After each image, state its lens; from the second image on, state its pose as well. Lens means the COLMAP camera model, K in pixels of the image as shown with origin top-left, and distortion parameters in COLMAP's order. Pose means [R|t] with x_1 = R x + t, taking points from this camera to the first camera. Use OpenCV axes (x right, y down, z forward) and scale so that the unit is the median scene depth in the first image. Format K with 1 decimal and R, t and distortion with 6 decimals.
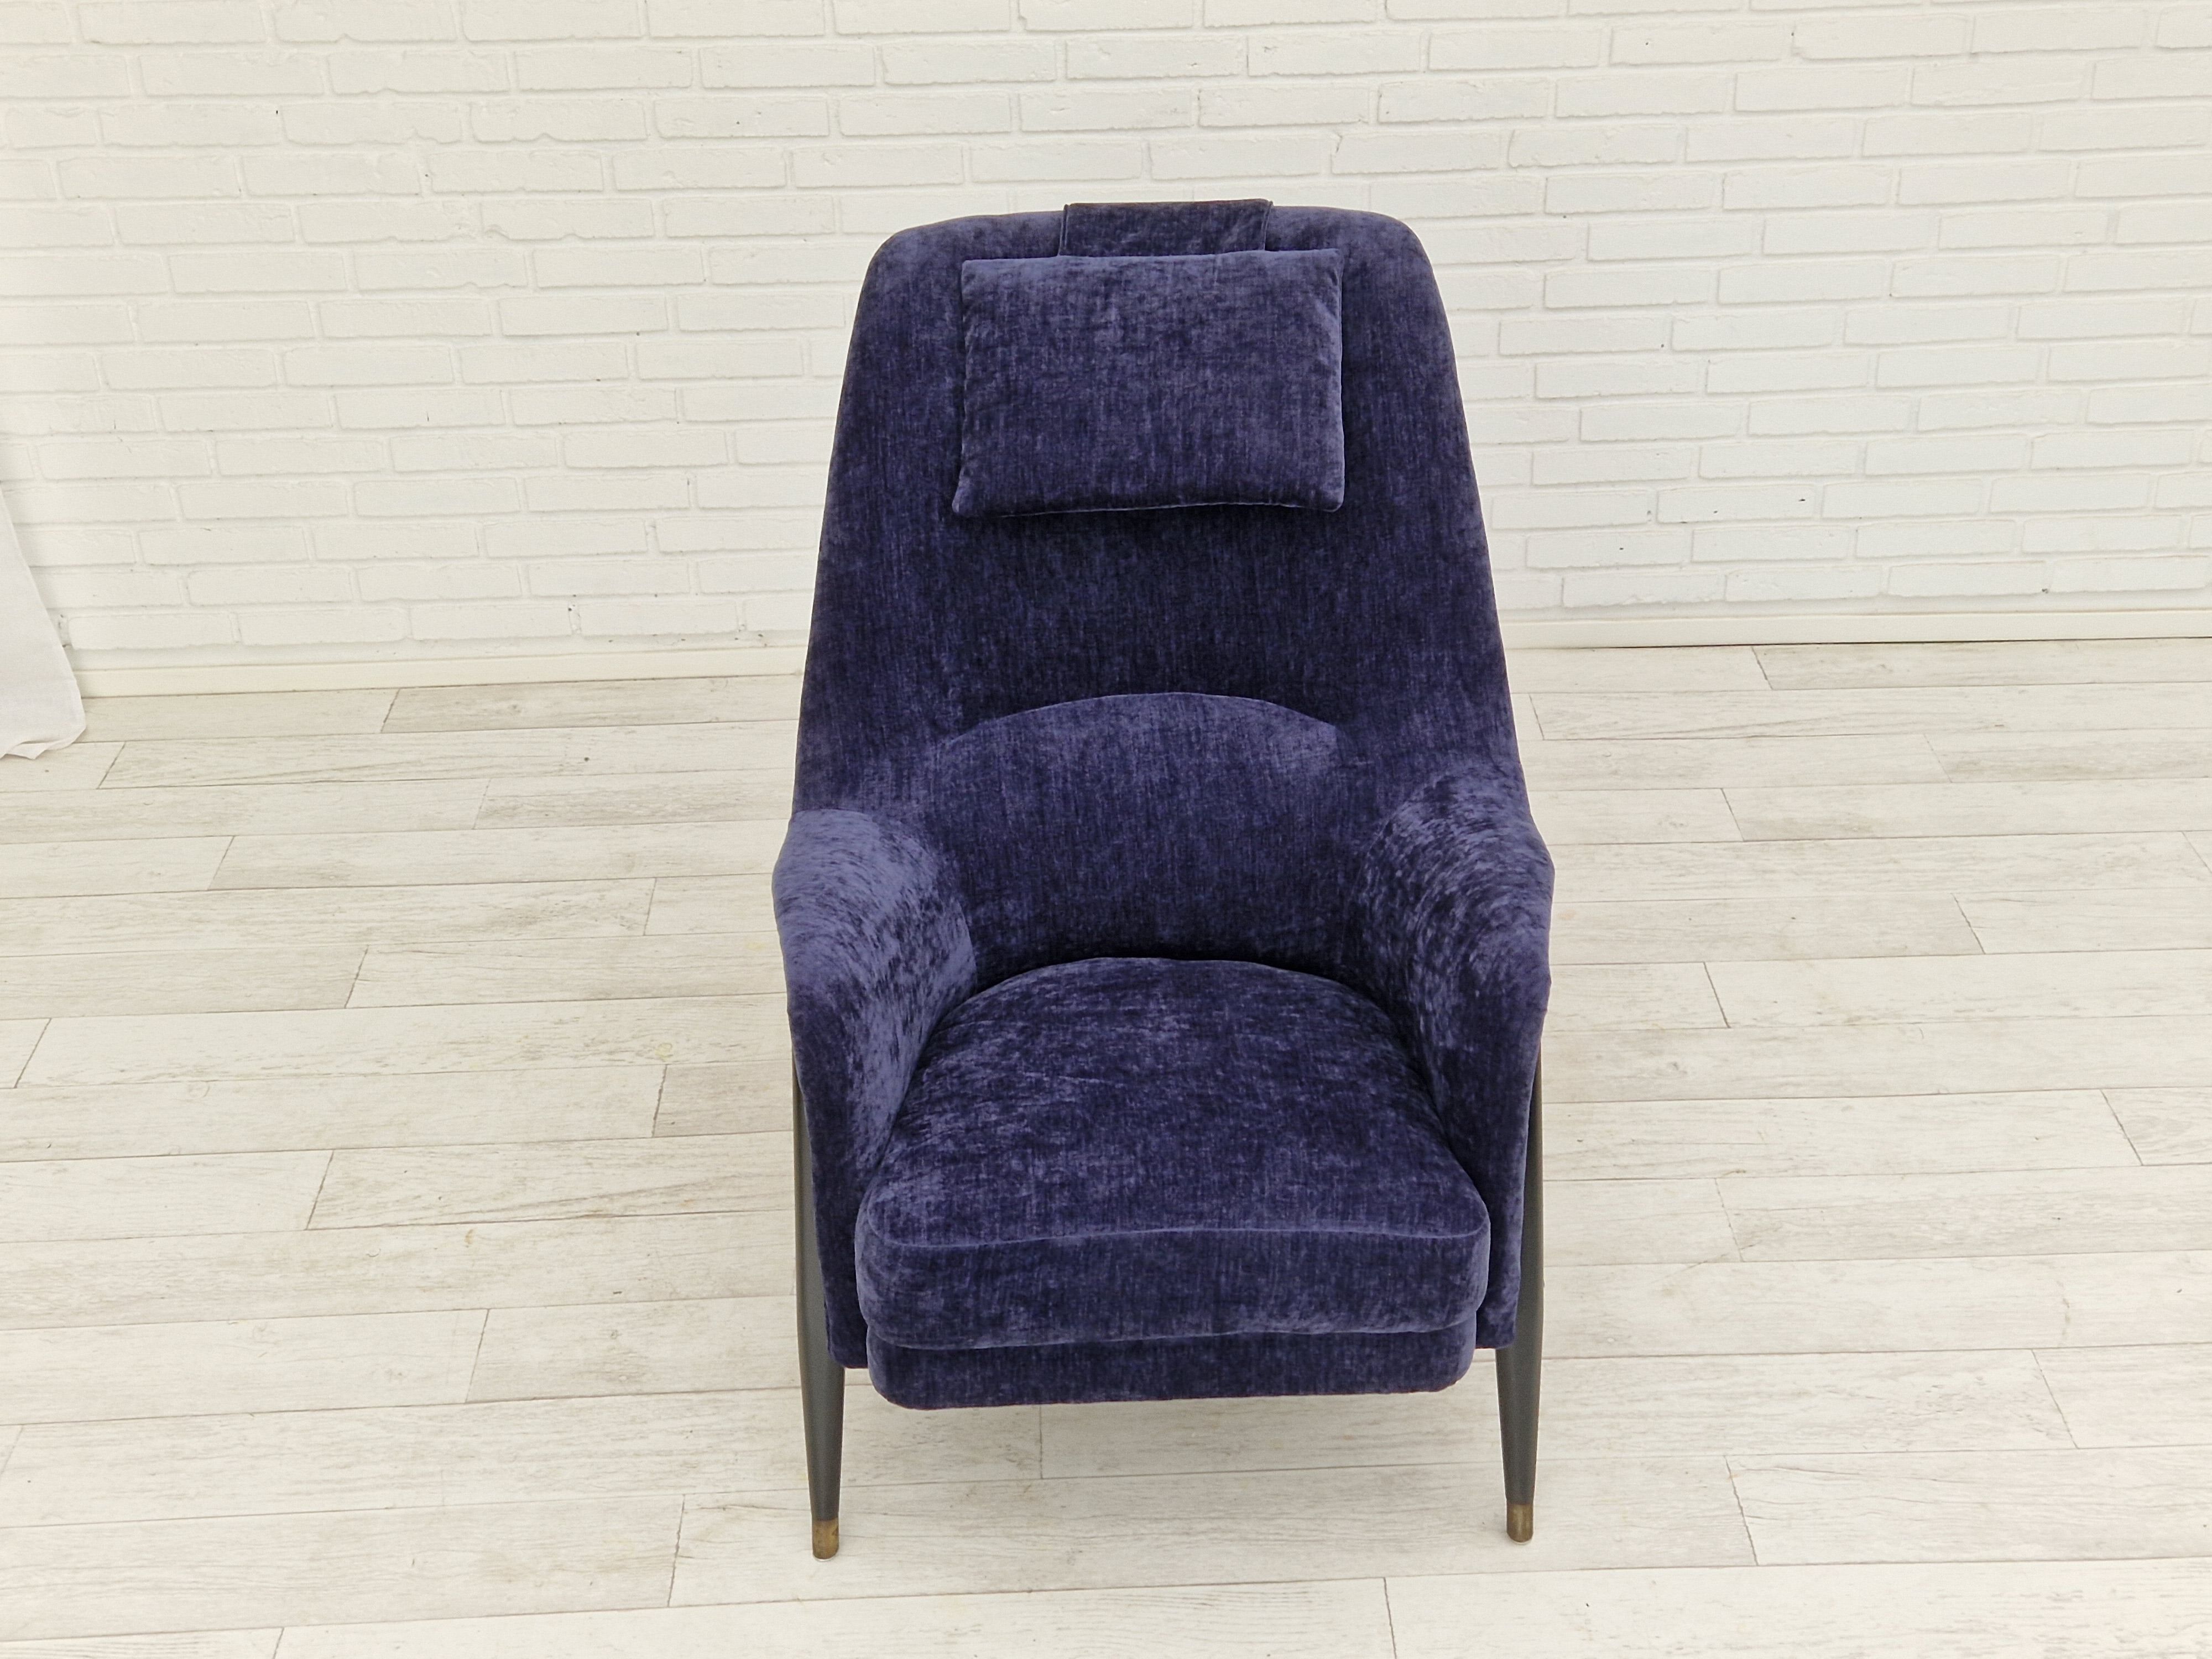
lens RADIAL K [[2883.7, 0, 1170.4], [0, 2883.7, 836.6], [0, 0, 1]] dist [0.075160, 0.000000]
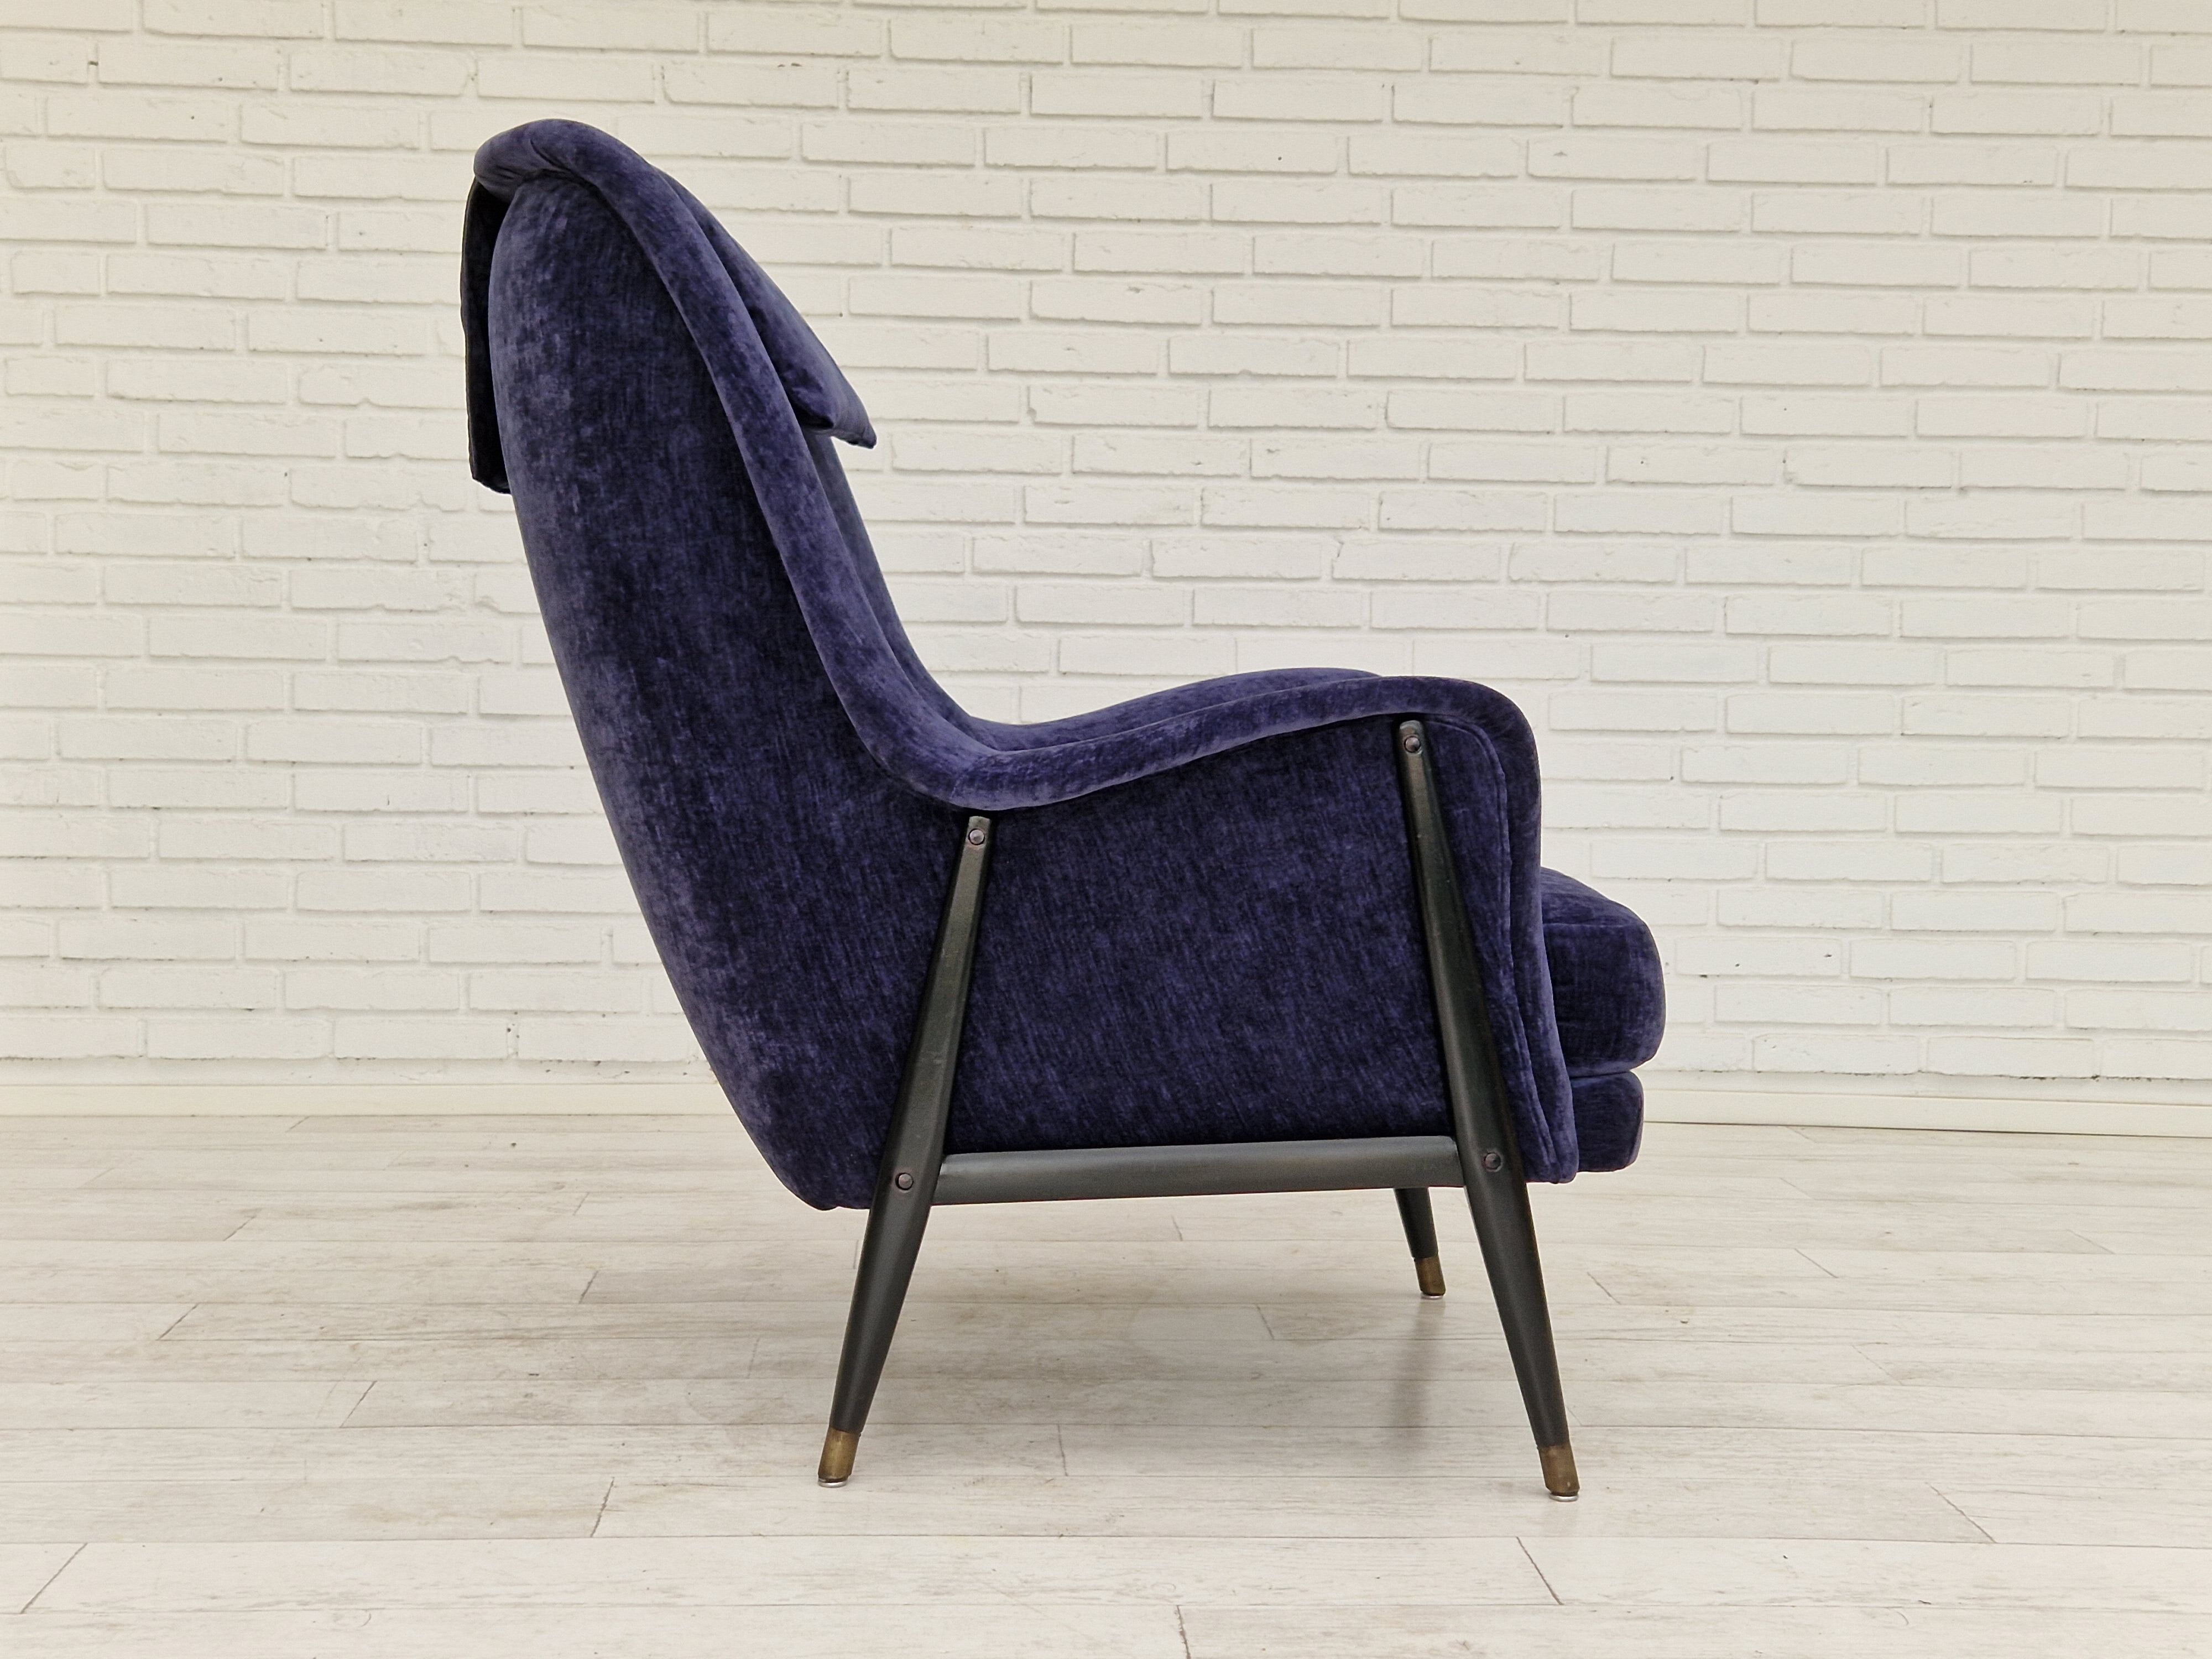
lens RADIAL K [[2883.7, 0, 1082.9], [0, 2883.7, 861.9], [0, 0, 1]] dist [0.075160, 0.000000]
pose [[0.999548, 0.028165, 0.010533, -0.039008], [-0.020482, 0.894152, -0.447295, 0.312188], [-0.022016, 0.446877, 0.894324, 0.160833]]
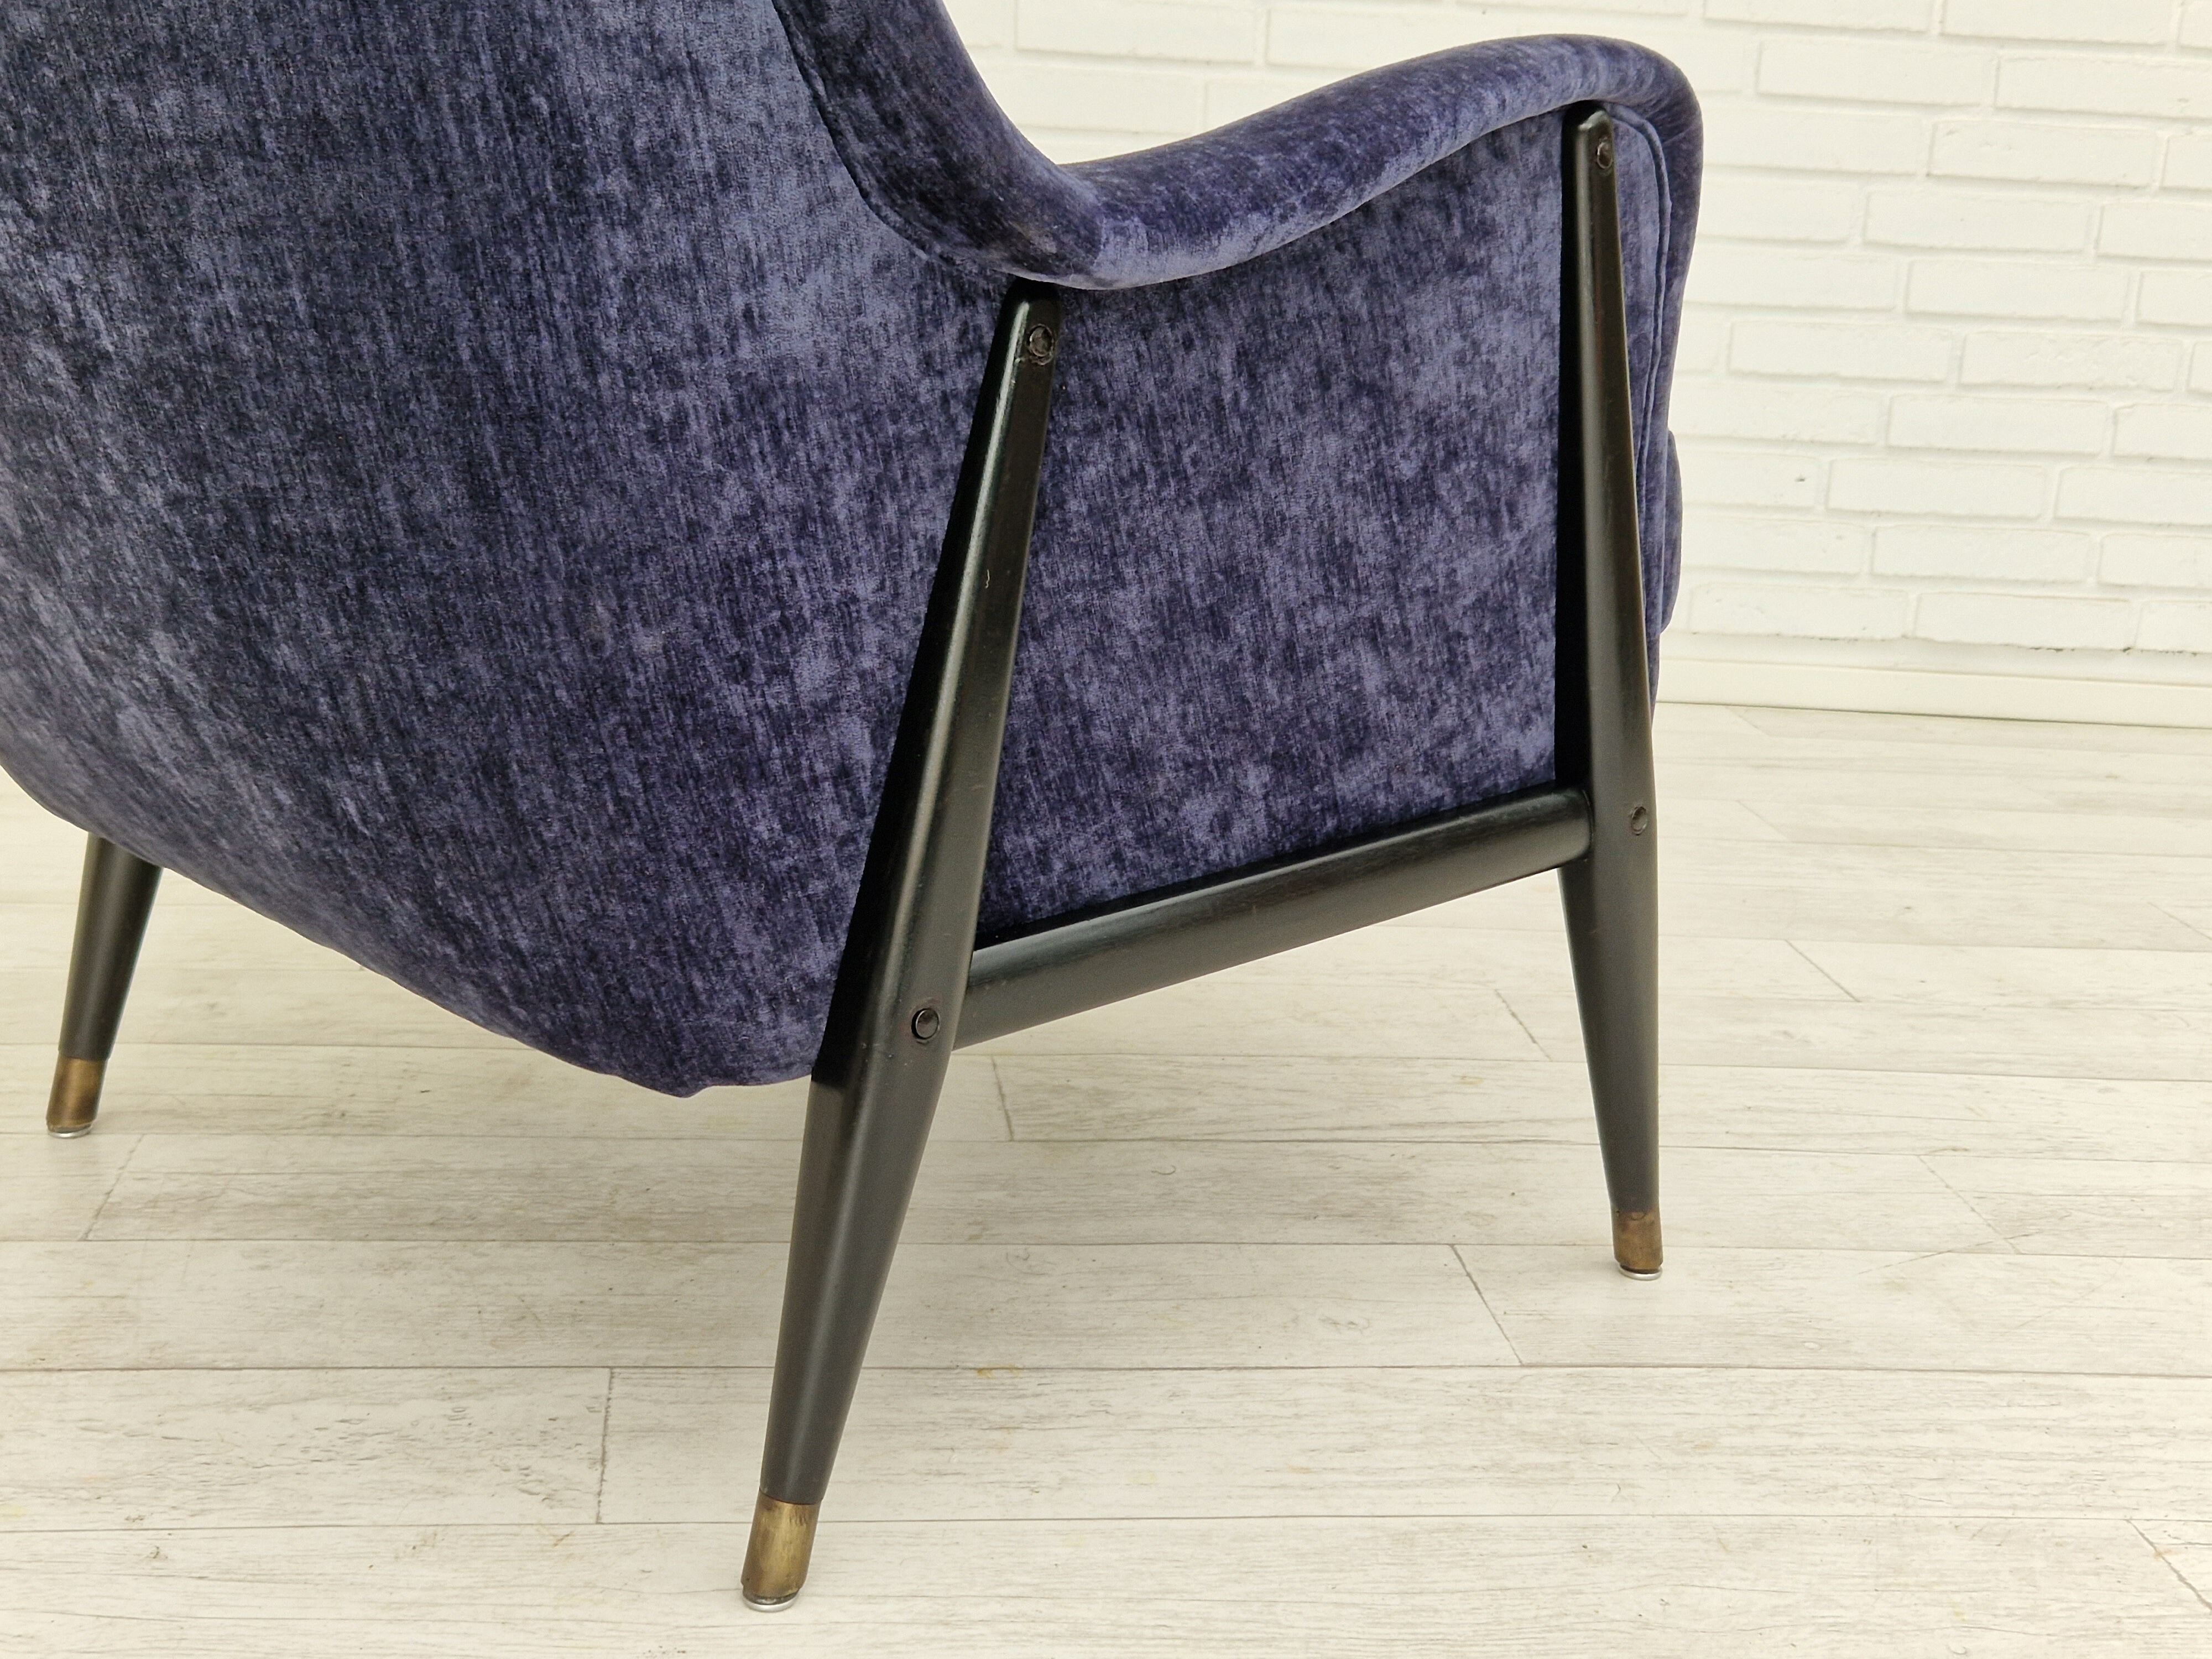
lens RADIAL K [[2883.7, 0, 1125.1], [0, 2883.7, 826.5], [0, 0, 1]] dist [0.075160, 0.000000]
pose [[0.993579, 0.049659, 0.101658, -0.011835], [-0.019896, 0.961214, -0.275086, 0.175734], [-0.111375, 0.271297, 0.956030, 0.408745]]
